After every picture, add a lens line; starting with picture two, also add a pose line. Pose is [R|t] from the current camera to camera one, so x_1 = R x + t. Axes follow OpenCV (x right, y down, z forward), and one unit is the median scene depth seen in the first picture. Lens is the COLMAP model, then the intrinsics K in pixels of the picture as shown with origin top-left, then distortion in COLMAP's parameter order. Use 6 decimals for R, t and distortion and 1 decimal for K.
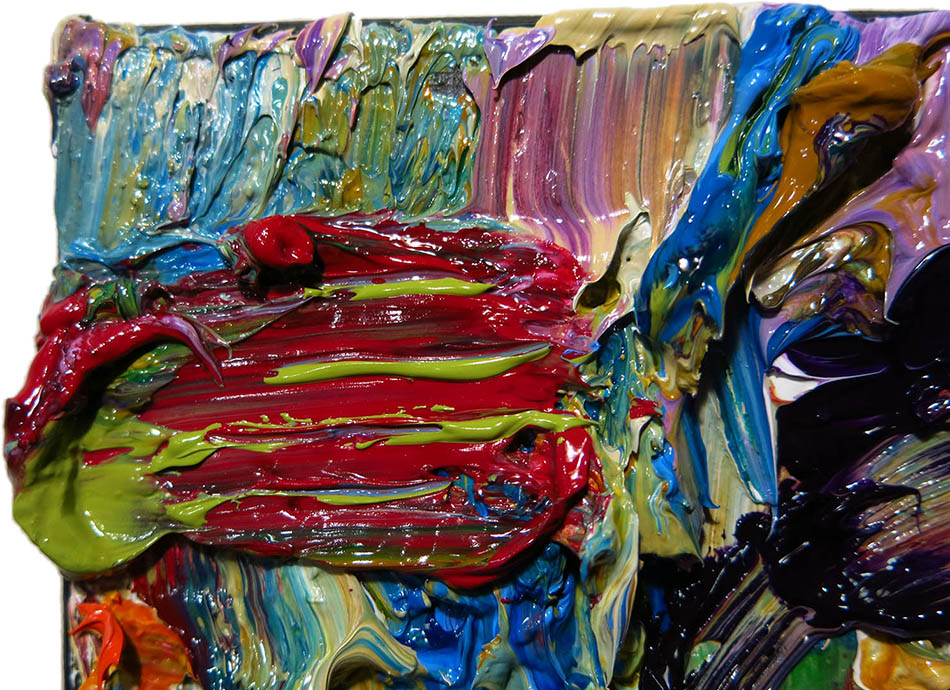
lens RADIAL K [[1000.2, 0, 474.9], [0, 1000.2, 336.4], [0, 0, 1]] dist [-0.051421, 0.000000]
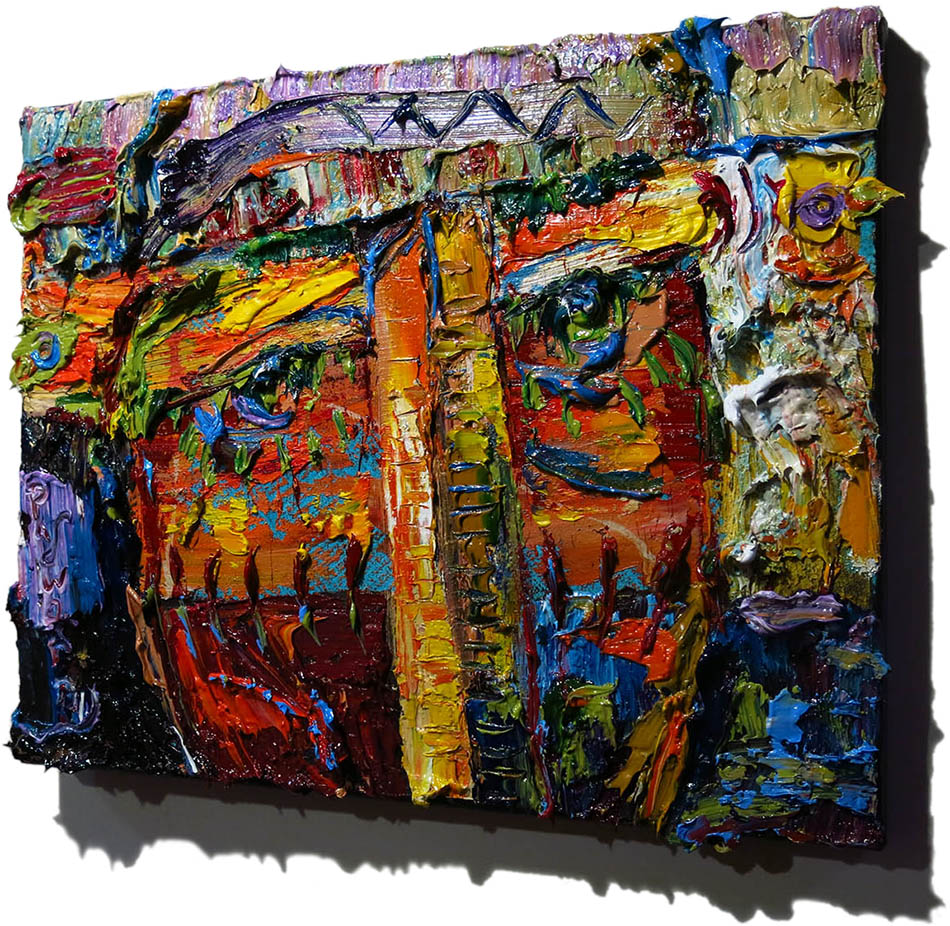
lens RADIAL K [[1319.0, 0, 519.4], [0, 1319.0, 450.1], [0, 0, 1]] dist [-0.041776, 0.000000]
pose [[0.964272, -0.009768, -0.264734, 3.239258], [-0.002993, 0.998854, -0.047758, 1.472694], [0.264897, 0.046844, 0.963138, -3.935882]]
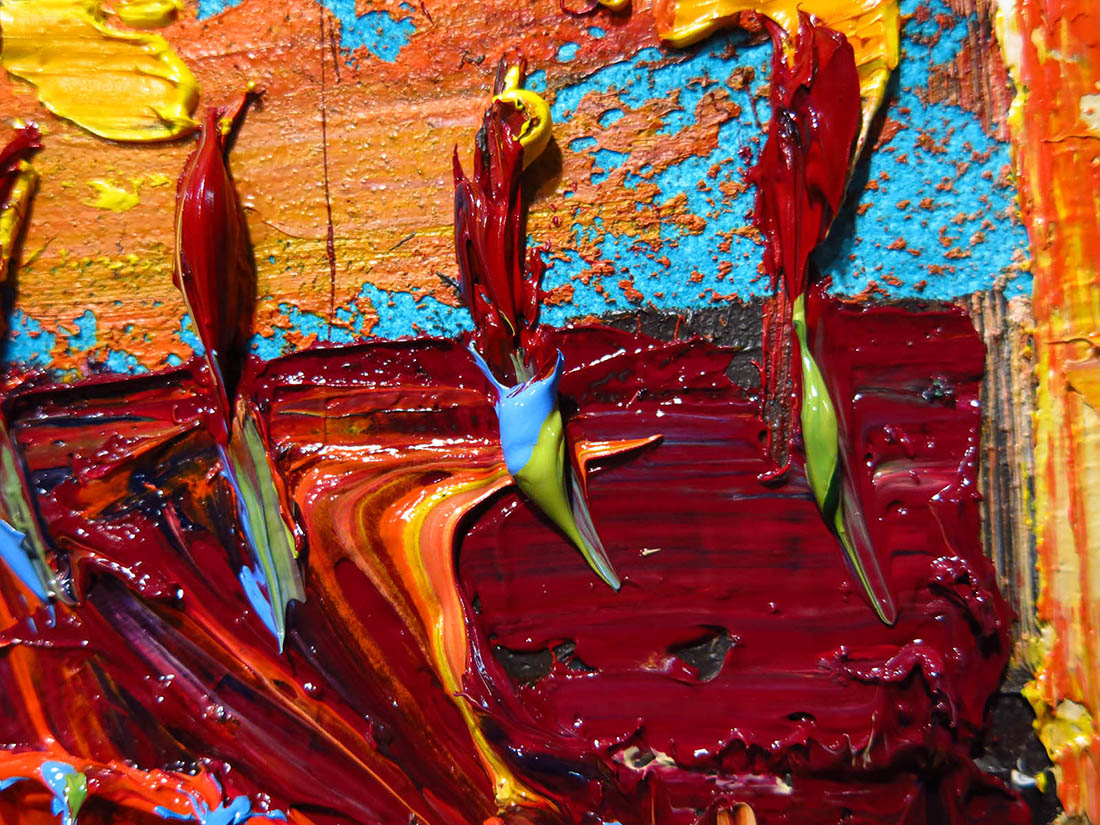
lens RADIAL K [[1068.1, 0, 557.9], [0, 1068.1, 412.9], [0, 0, 1]] dist [-0.040906, 0.000000]
pose [[0.998517, -0.004122, 0.054282, 0.969661], [0.006026, 0.999370, -0.034973, 1.900577], [-0.054104, 0.035249, 0.997913, 0.144659]]
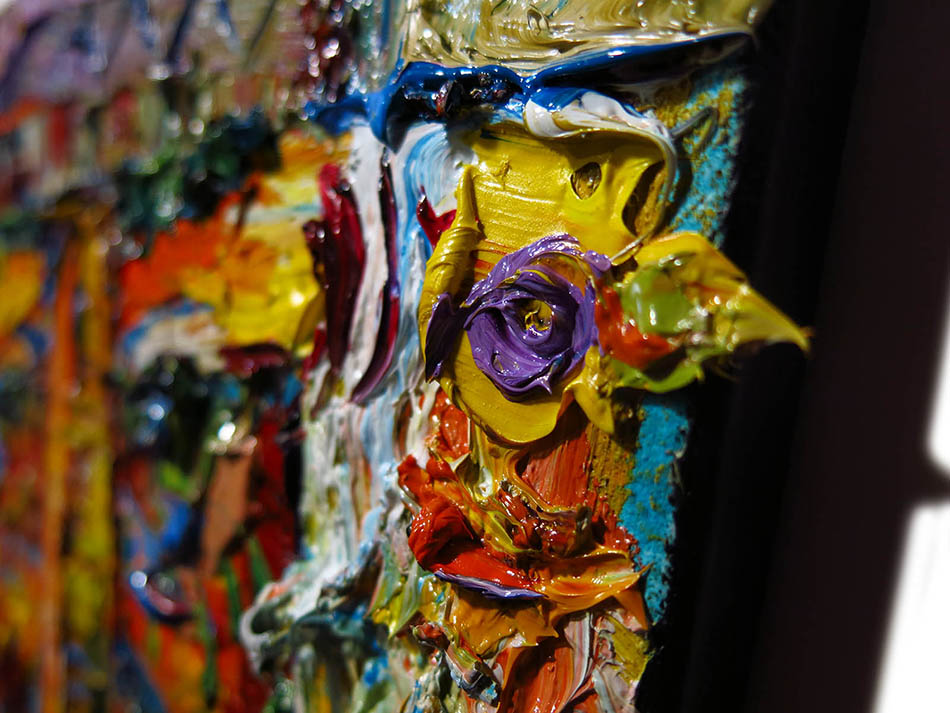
lens RADIAL K [[779.7, 0, 495.3], [0, 779.7, 360.5], [0, 0, 1]] dist [-0.028101, 0.005434]
pose [[0.744636, 0.161396, -0.647664, 3.532763], [-0.136519, 0.986640, 0.088909, 0.370070], [0.653360, 0.022213, 0.756721, 0.140536]]
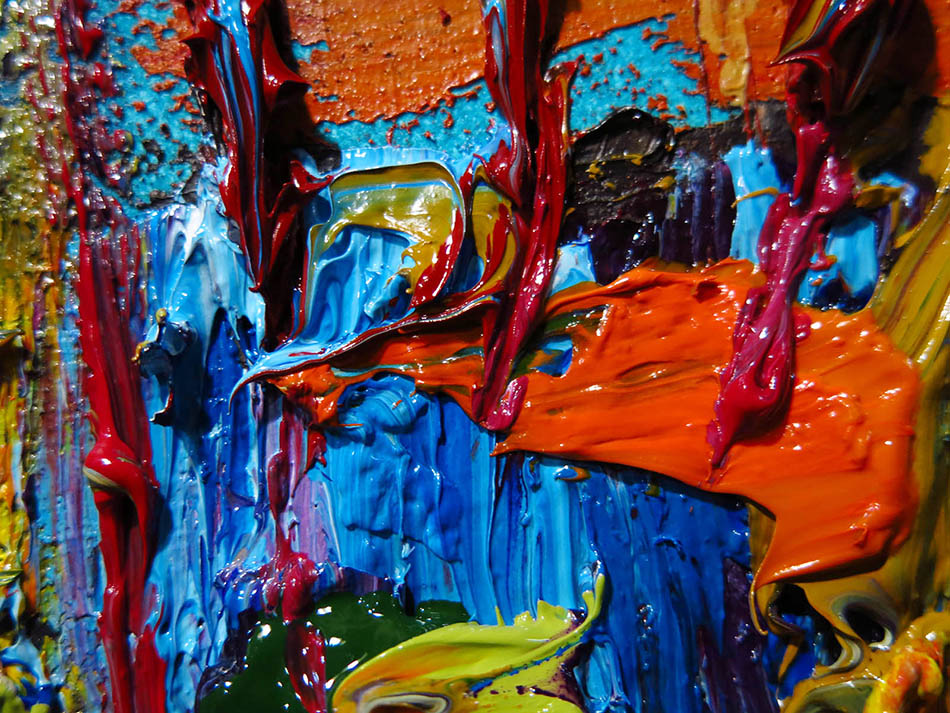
lens RADIAL K [[922.5, 0, 476.9], [0, 922.5, 356.3], [0, 0, 1]] dist [-0.040906, 0.000000]
pose [[0.996188, -0.021842, 0.084453, 2.158044], [0.029345, 0.995630, -0.088651, 1.980525], [-0.082147, 0.090791, 0.992476, 0.226080]]
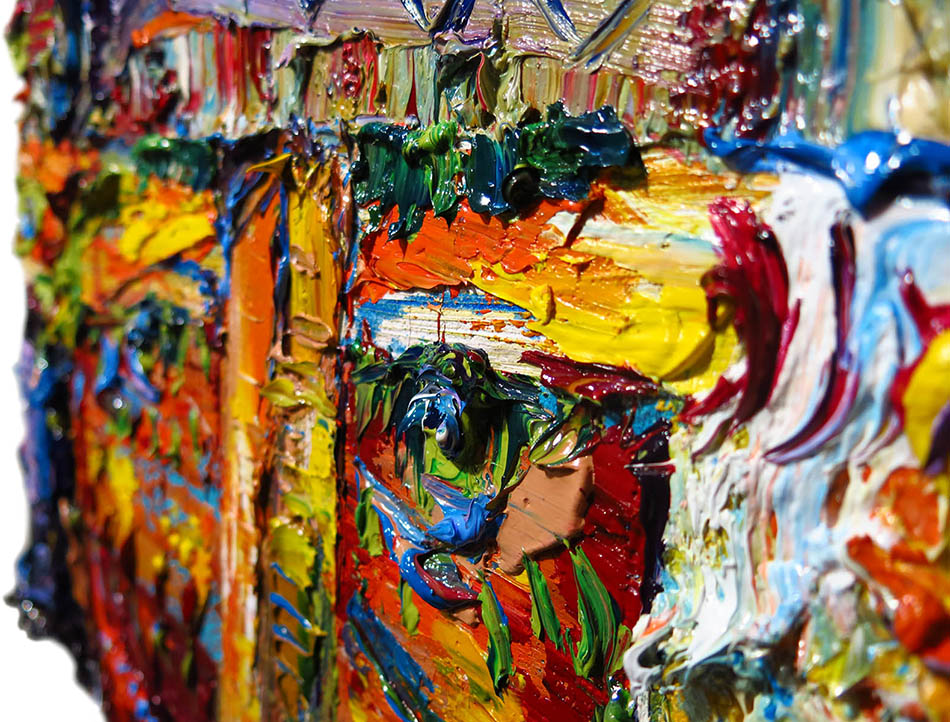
lens RADIAL K [[801.2, 0, 475.2], [0, 801.2, 365.6], [0, 0, 1]] dist [-0.034563, 0.002603]
pose [[0.742117, 0.294364, -0.602174, 3.060532], [-0.165117, 0.951004, 0.261395, 0.217164], [0.649615, -0.094557, 0.754360, -0.224084]]
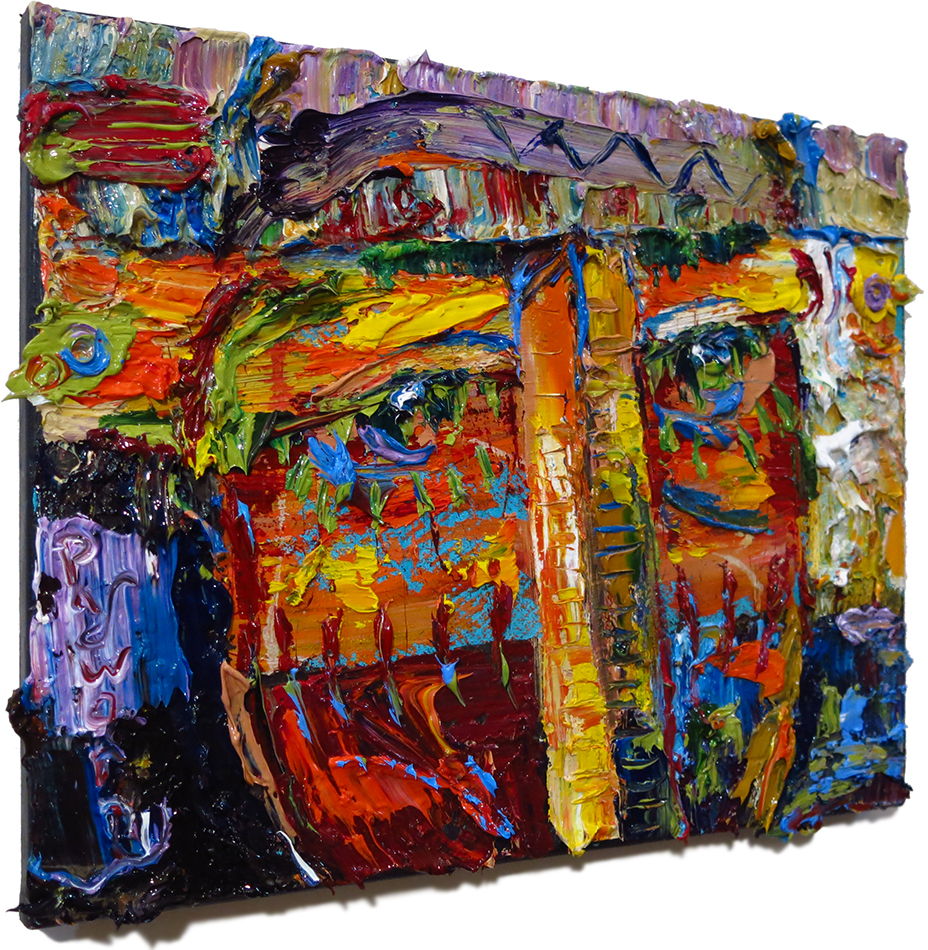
lens RADIAL K [[1285.4, 0, 457.0], [0, 1285.4, 469.8], [0, 0, 1]] dist [-0.039821, 0.000000]
pose [[0.857492, -0.000201, 0.514497, -1.362396], [0.021855, 0.999112, -0.036034, 1.318129], [-0.514033, 0.042143, 0.856735, -3.030609]]
